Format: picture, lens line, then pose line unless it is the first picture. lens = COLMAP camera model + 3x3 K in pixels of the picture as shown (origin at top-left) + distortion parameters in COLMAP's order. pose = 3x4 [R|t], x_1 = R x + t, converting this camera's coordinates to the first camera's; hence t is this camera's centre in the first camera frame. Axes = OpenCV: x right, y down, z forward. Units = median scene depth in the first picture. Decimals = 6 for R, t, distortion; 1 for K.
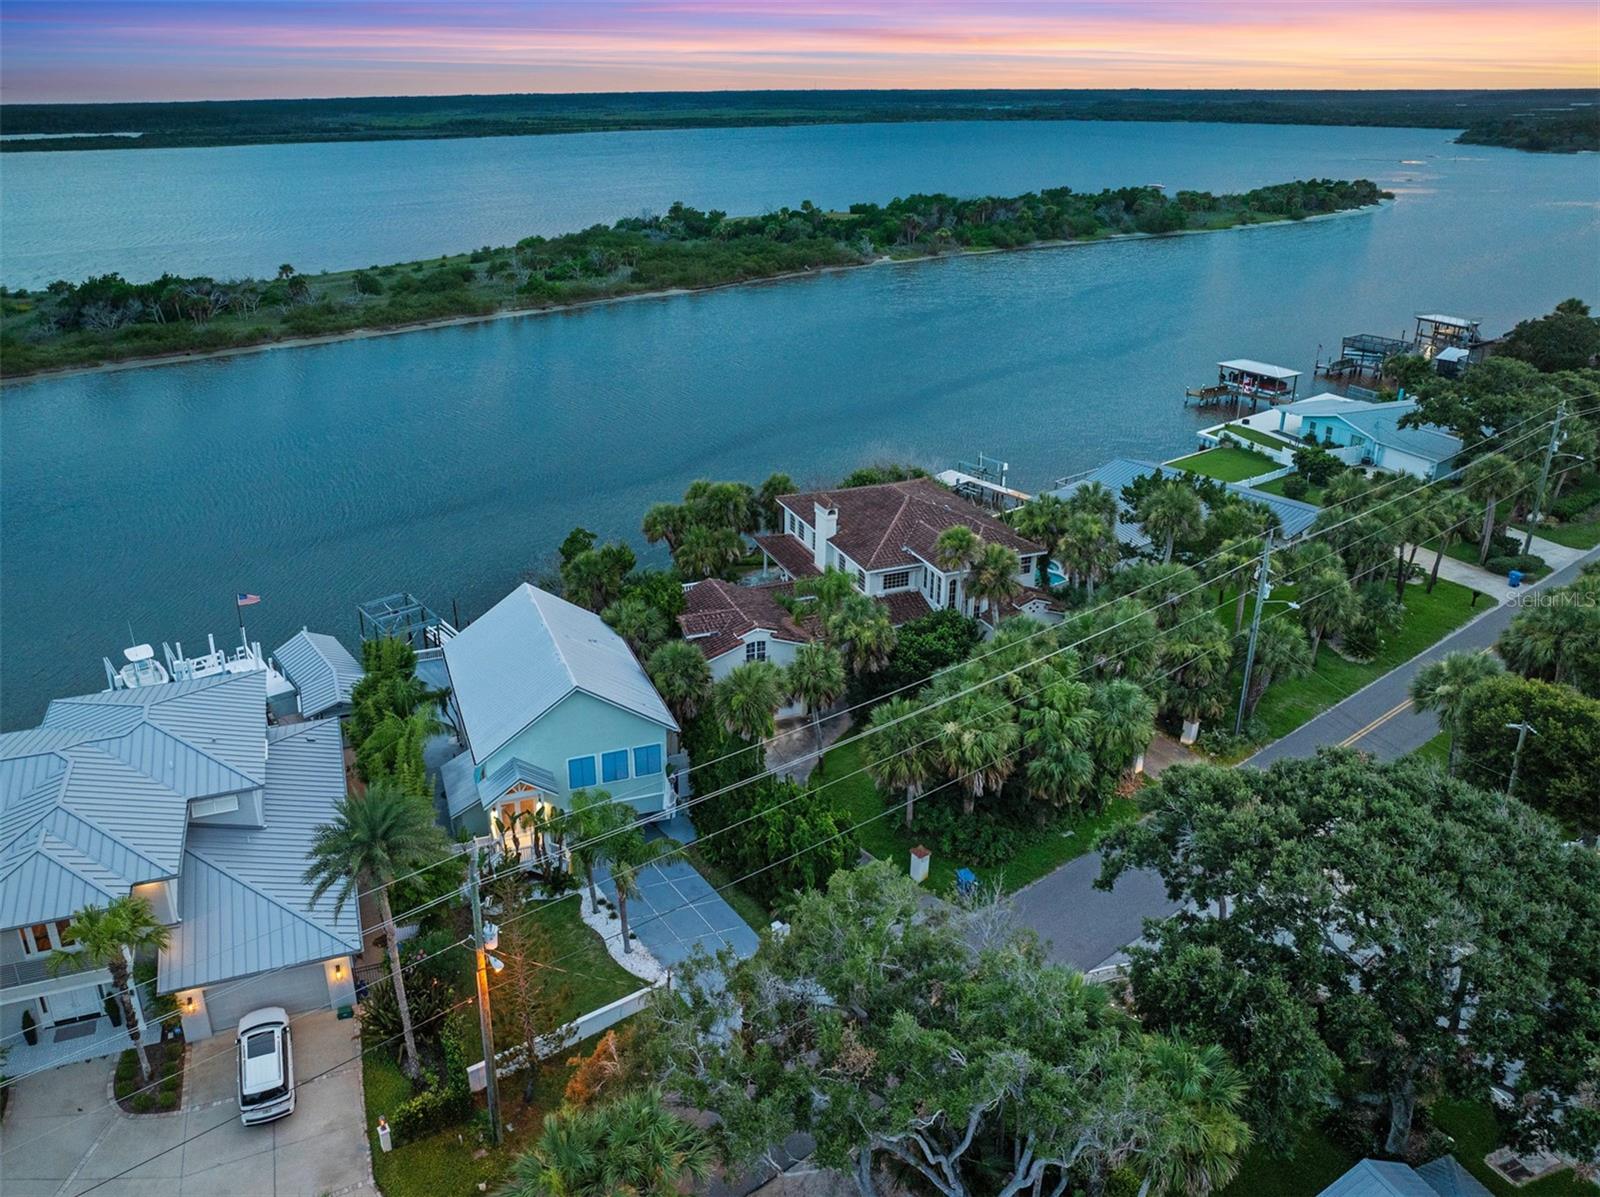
lens RADIAL K [[1158.0, 0, 694.7], [0, 1158.0, 540.5], [0, 0, 1]] dist [-0.034335, -0.001586]
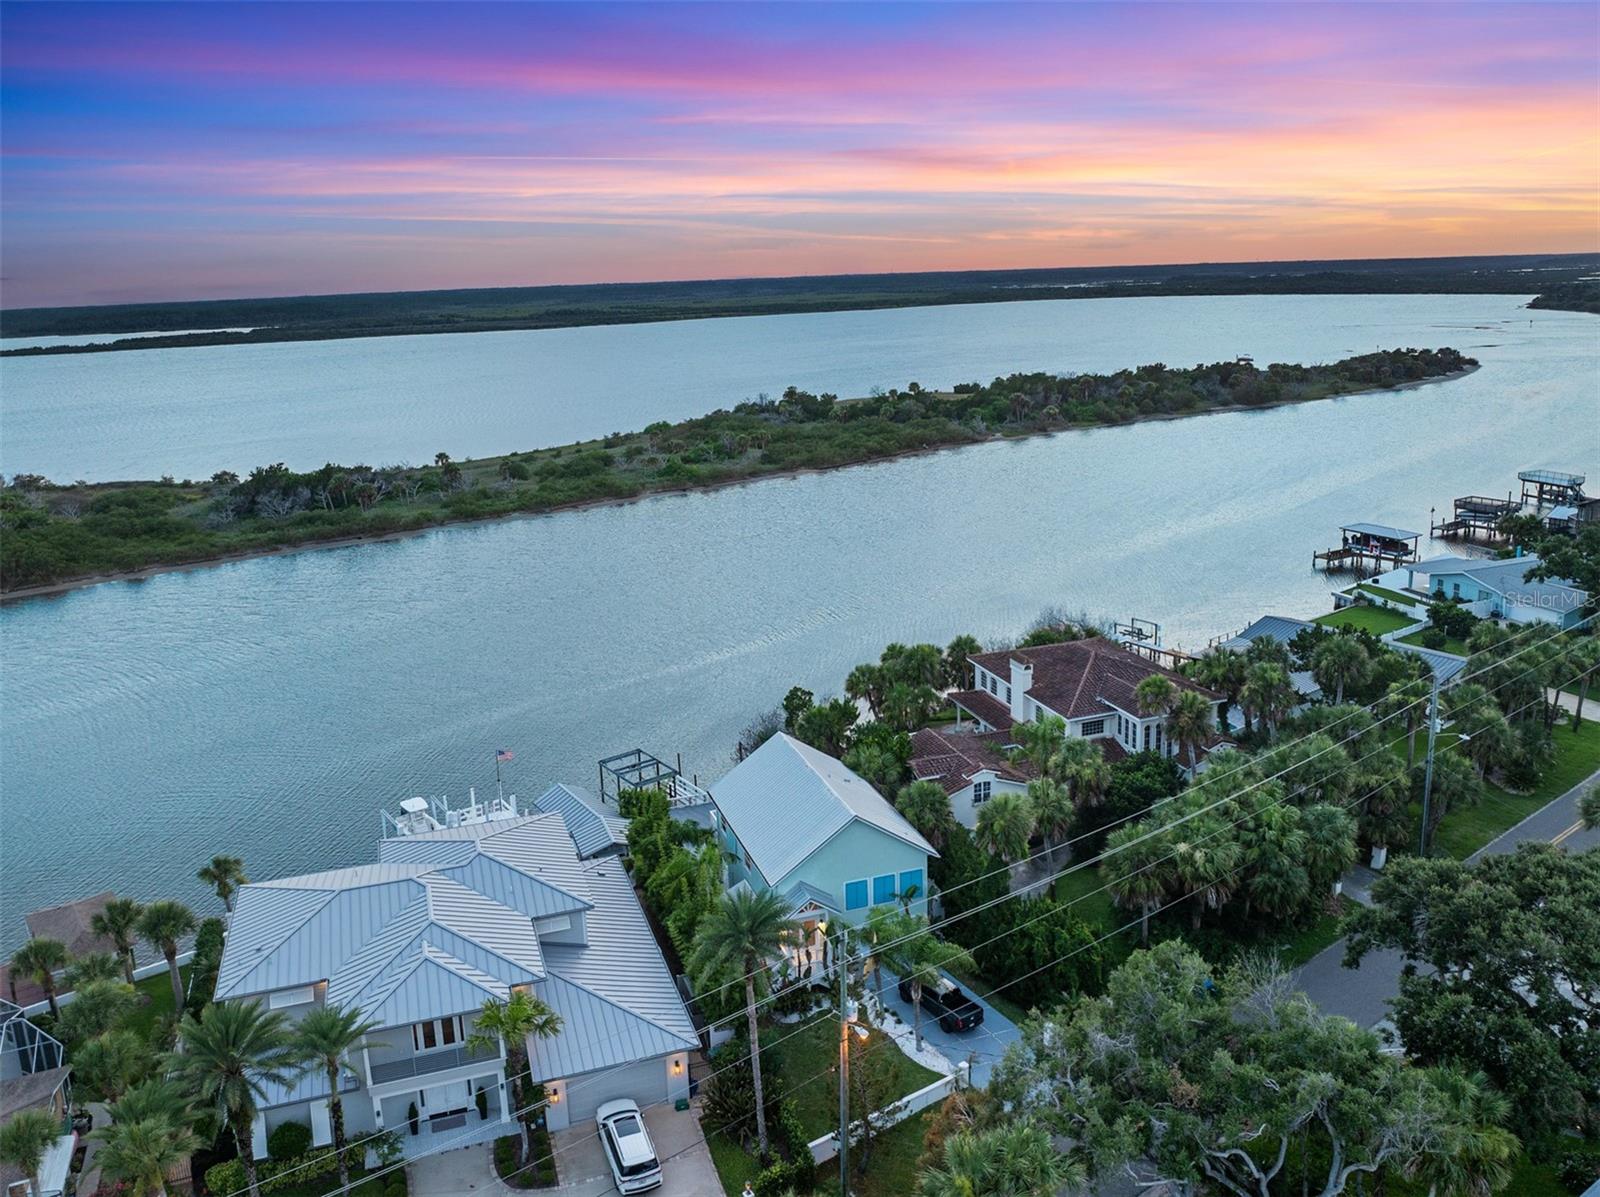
lens RADIAL K [[1174.1, 0, 753.3], [0, 1174.1, 528.1], [0, 0, 1]] dist [-0.034944, -0.004172]
pose [[0.999575, -0.019797, -0.021411, -0.136029], [0.016108, 0.986906, -0.160490, 0.022236], [0.024308, 0.160076, 0.986805, -0.159208]]
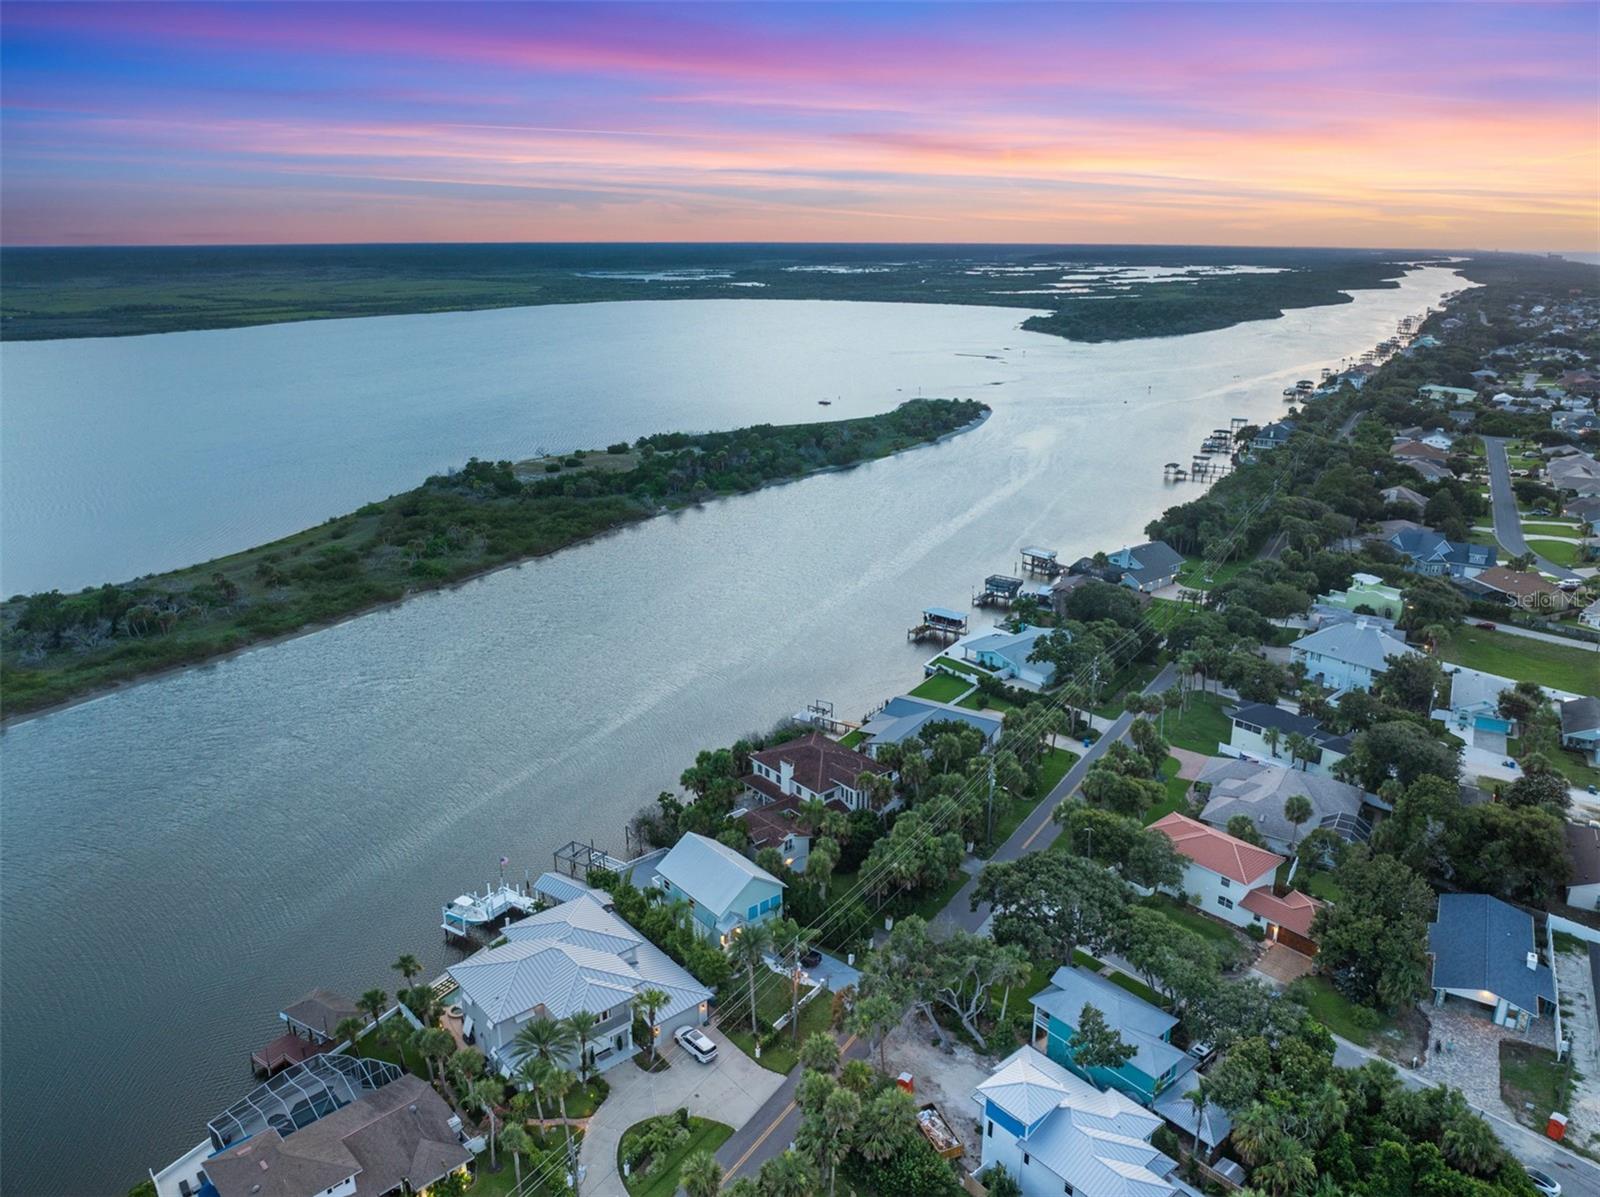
lens RADIAL K [[1128.6, 0, 796.8], [0, 1128.6, 592.9], [0, 0, 1]] dist [-0.032683, -0.009030]
pose [[0.929918, -0.095230, 0.355224, -0.621010], [0.119630, 0.991691, -0.047312, -0.262388], [-0.347767, 0.086492, 0.933583, -0.989550]]
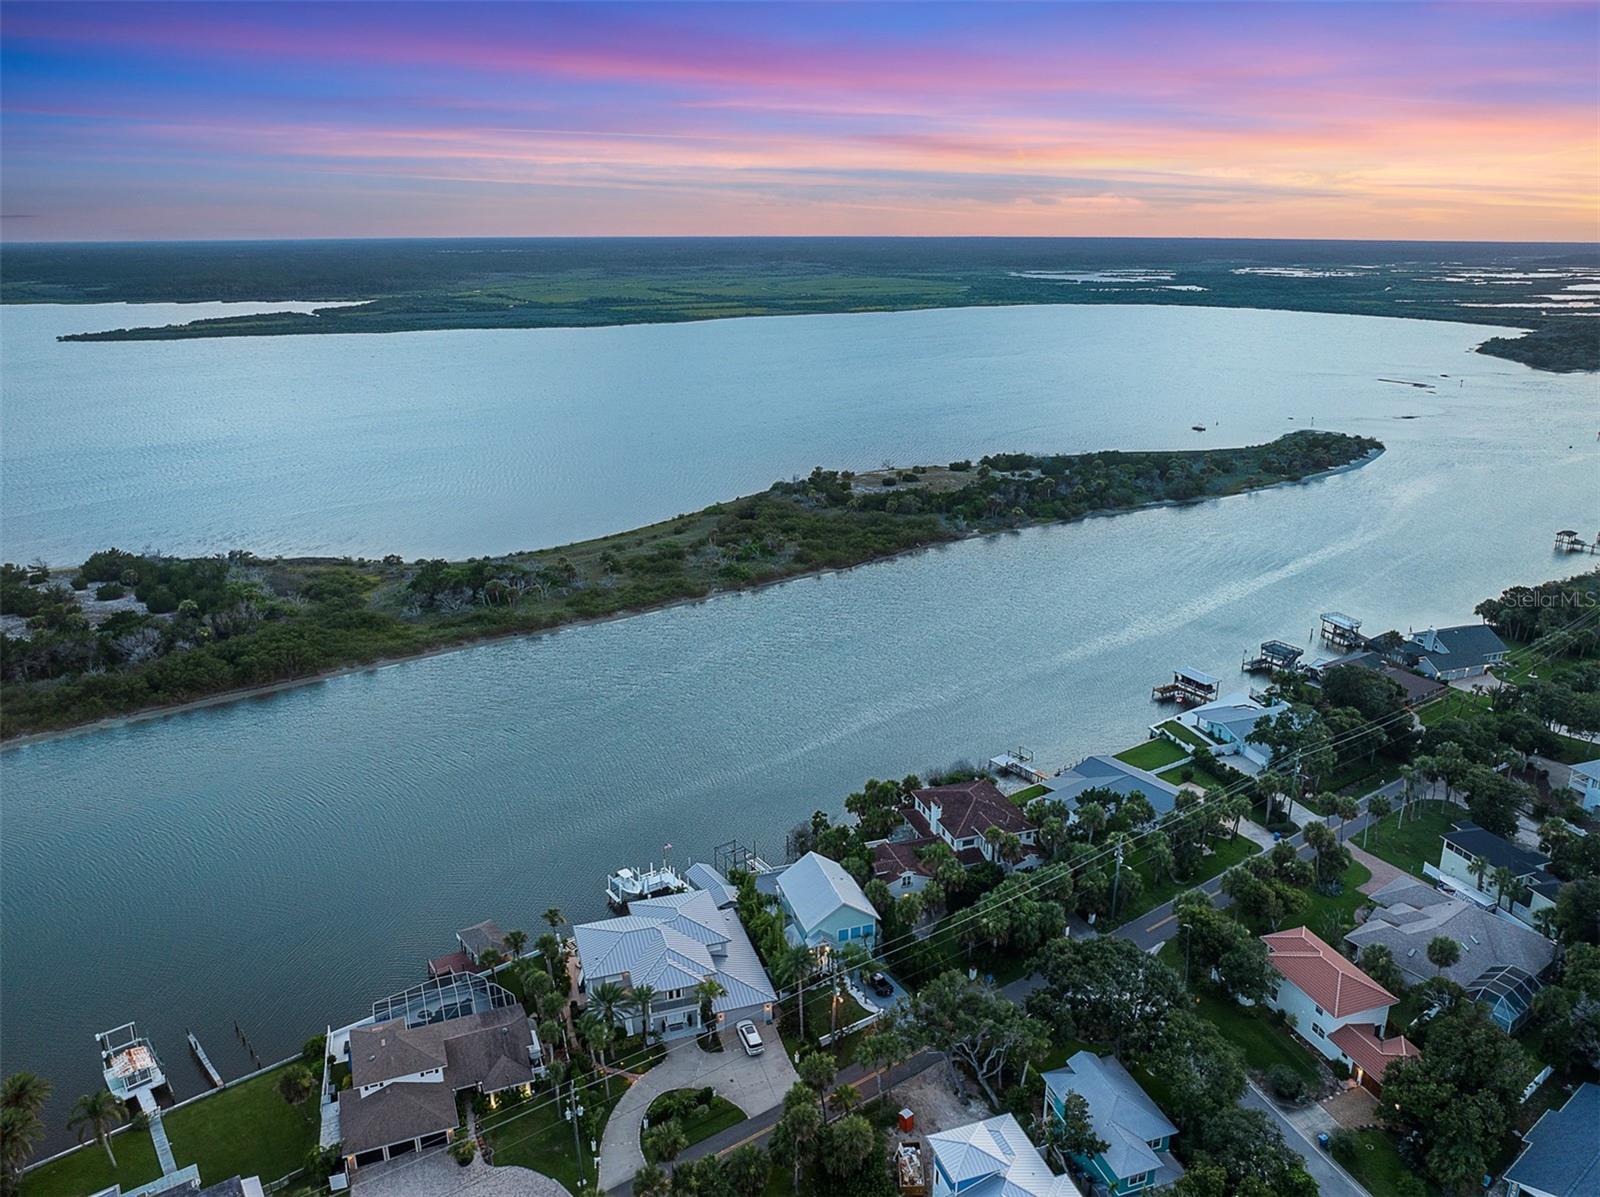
lens RADIAL K [[1128.6, 0, 796.8], [0, 1128.6, 592.9], [0, 0, 1]] dist [-0.032683, -0.009030]
pose [[0.999908, 0.013547, -0.000421, -0.171863], [-0.013547, 0.997986, -0.061977, -0.331628], [-0.000419, 0.061977, 0.998077, -1.273618]]
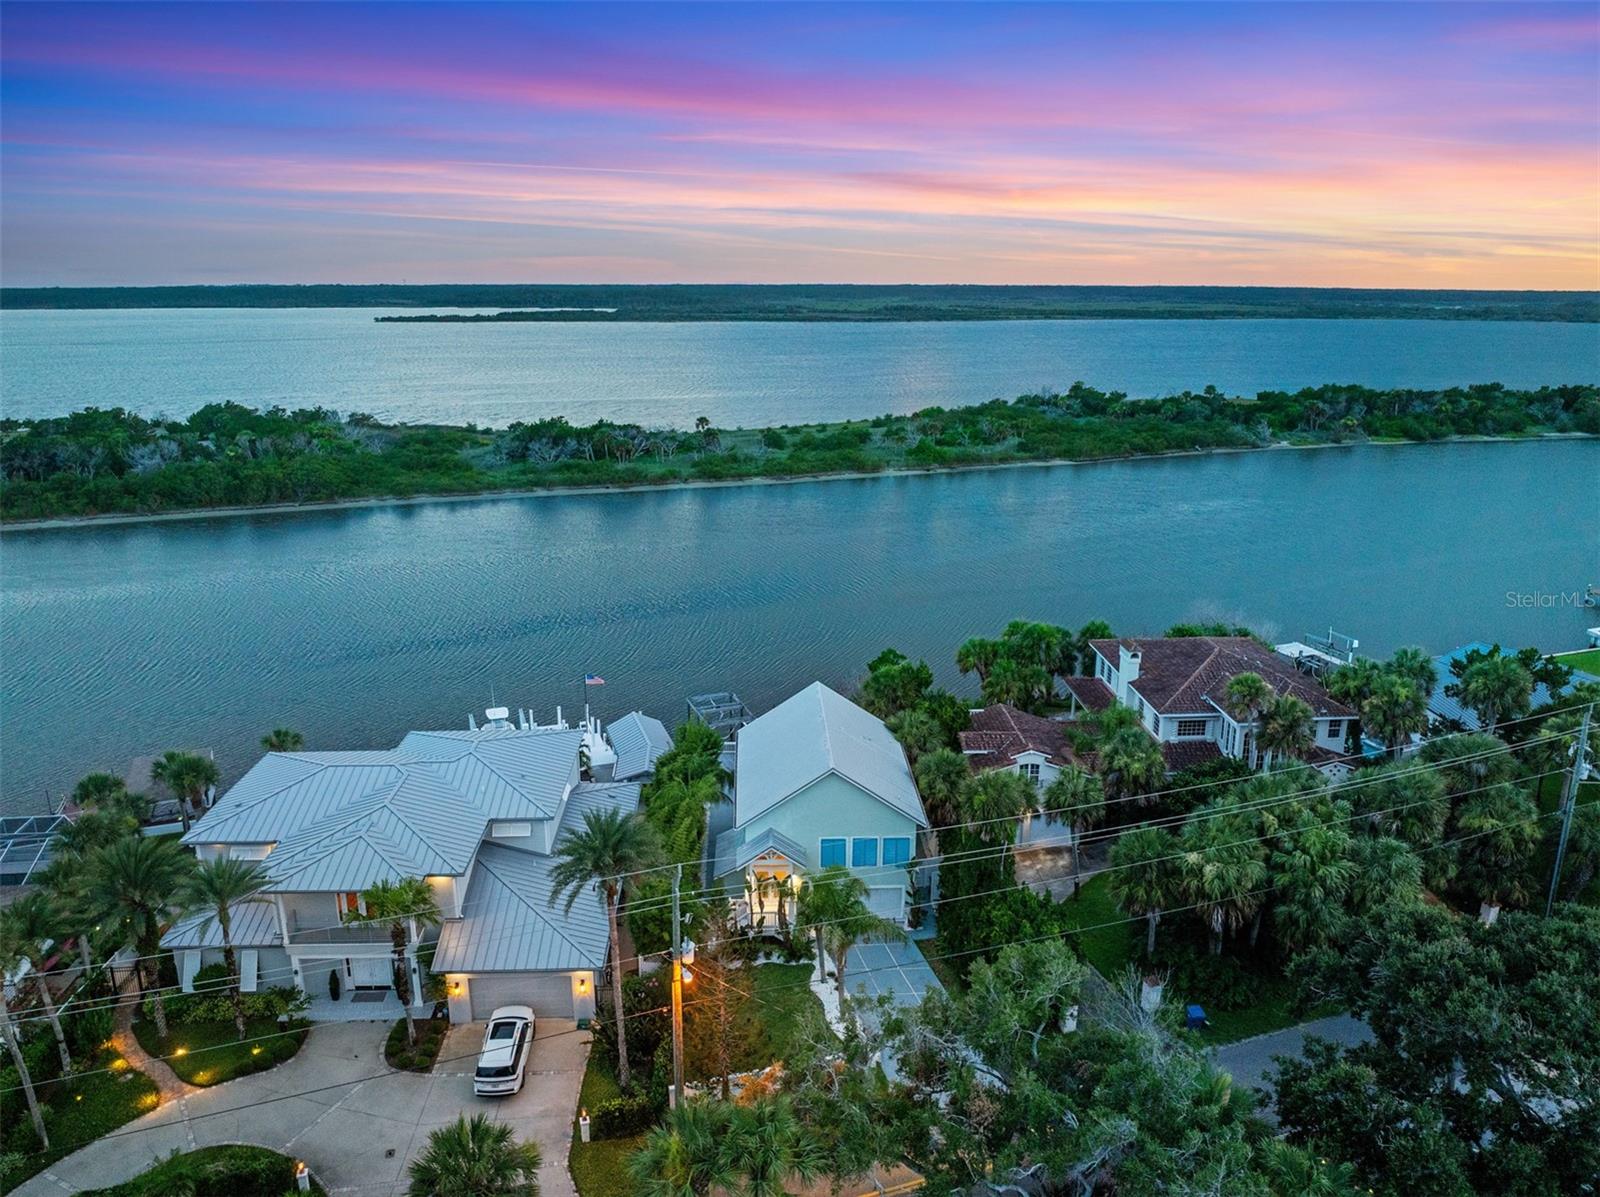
lens RADIAL K [[1128.6, 0, 796.8], [0, 1128.6, 592.9], [0, 0, 1]] dist [-0.032683, -0.009030]
pose [[0.961579, 0.085690, -0.260810, 0.099006], [-0.112109, 0.989780, -0.088136, 0.047178], [0.250592, 0.113989, 0.961358, -0.031643]]
